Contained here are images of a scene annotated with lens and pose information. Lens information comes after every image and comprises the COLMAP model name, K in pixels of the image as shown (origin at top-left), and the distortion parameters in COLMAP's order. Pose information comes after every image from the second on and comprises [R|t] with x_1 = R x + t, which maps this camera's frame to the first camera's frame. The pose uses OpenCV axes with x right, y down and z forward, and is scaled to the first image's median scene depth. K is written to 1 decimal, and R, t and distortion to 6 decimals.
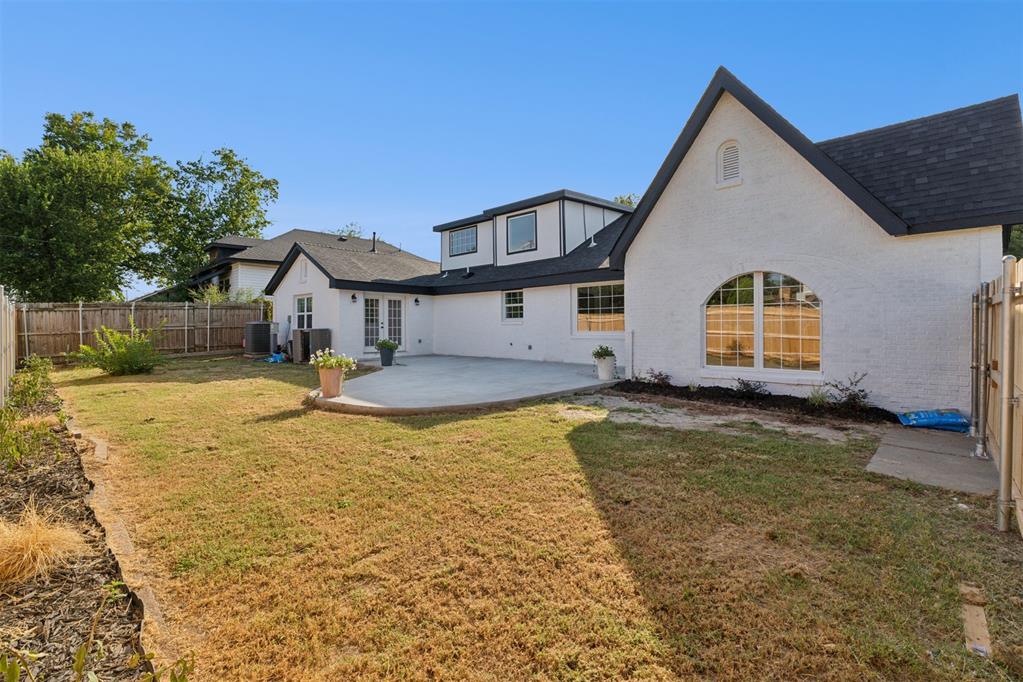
lens RADIAL K [[451.6, 0, 511.7], [0, 451.6, 336.0], [0, 0, 1]] dist [-0.006764, -0.001357]
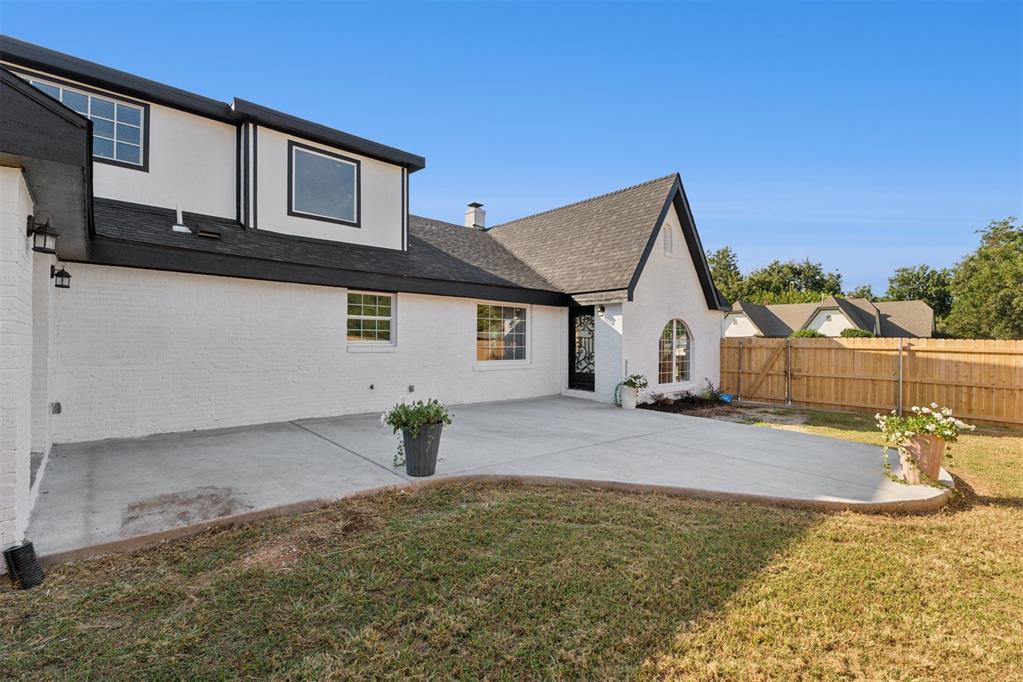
lens RADIAL K [[451.6, 0, 512.9], [0, 451.6, 346.4], [0, 0, 1]] dist [-0.006764, -0.001357]
pose [[0.083311, 0.005250, 0.996510, -0.534120], [0.010401, 0.999927, -0.006138, -0.026367], [-0.996469, 0.010877, 0.083251, 0.759696]]
